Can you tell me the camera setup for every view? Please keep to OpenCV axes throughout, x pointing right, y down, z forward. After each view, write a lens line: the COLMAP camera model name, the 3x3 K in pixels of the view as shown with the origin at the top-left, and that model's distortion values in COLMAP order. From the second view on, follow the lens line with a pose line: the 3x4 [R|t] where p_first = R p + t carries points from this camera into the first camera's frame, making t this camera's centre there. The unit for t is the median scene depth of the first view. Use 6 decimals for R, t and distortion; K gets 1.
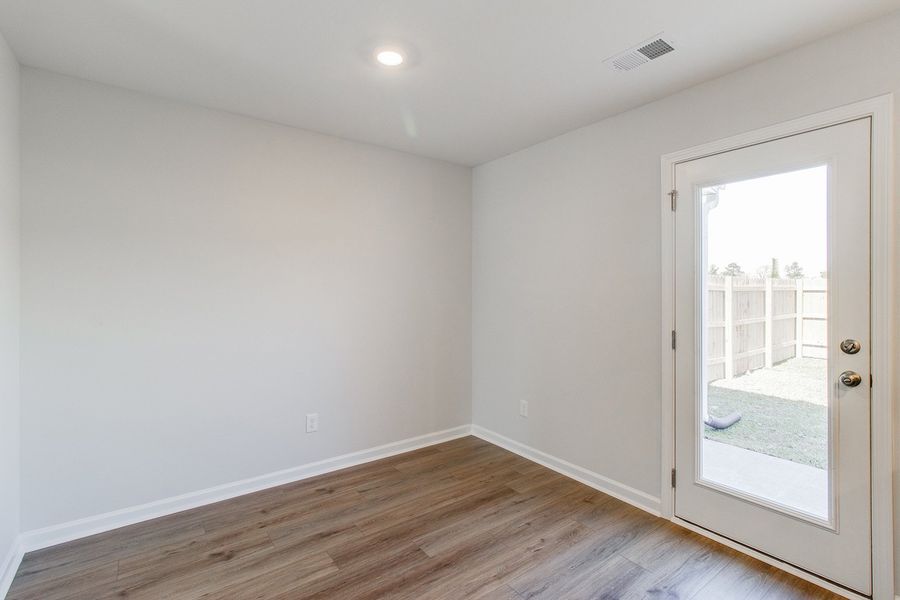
lens RADIAL K [[419.9, 0, 454.3], [0, 419.9, 293.9], [0, 0, 1]] dist [0.002297, -0.000156]
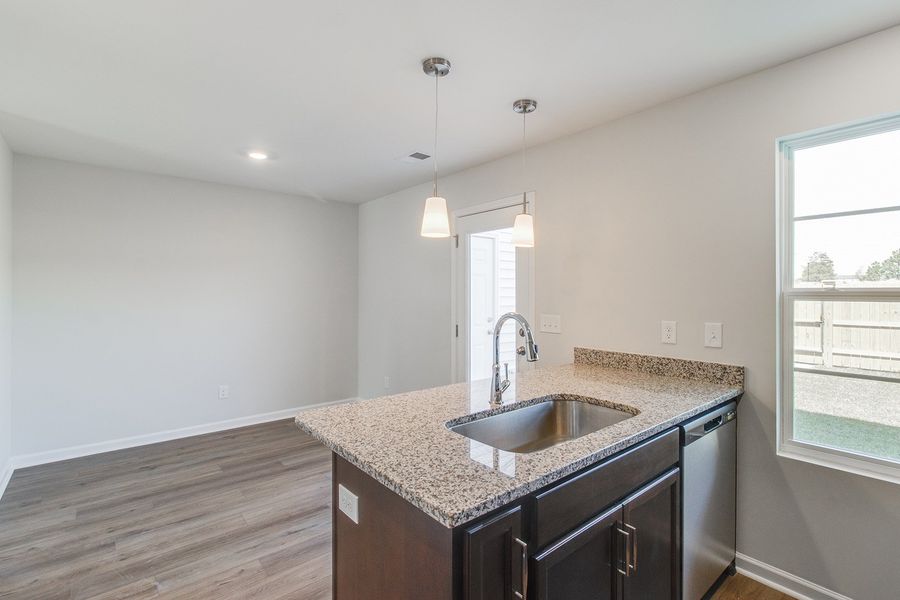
lens RADIAL K [[419.9, 0, 454.3], [0, 419.9, 293.9], [0, 0, 1]] dist [0.002297, -0.000156]
pose [[0.997810, 0.001973, 0.066117, 0.449878], [-0.001793, 0.999994, -0.002791, -0.023653], [-0.066122, 0.002666, 0.997808, -0.600628]]
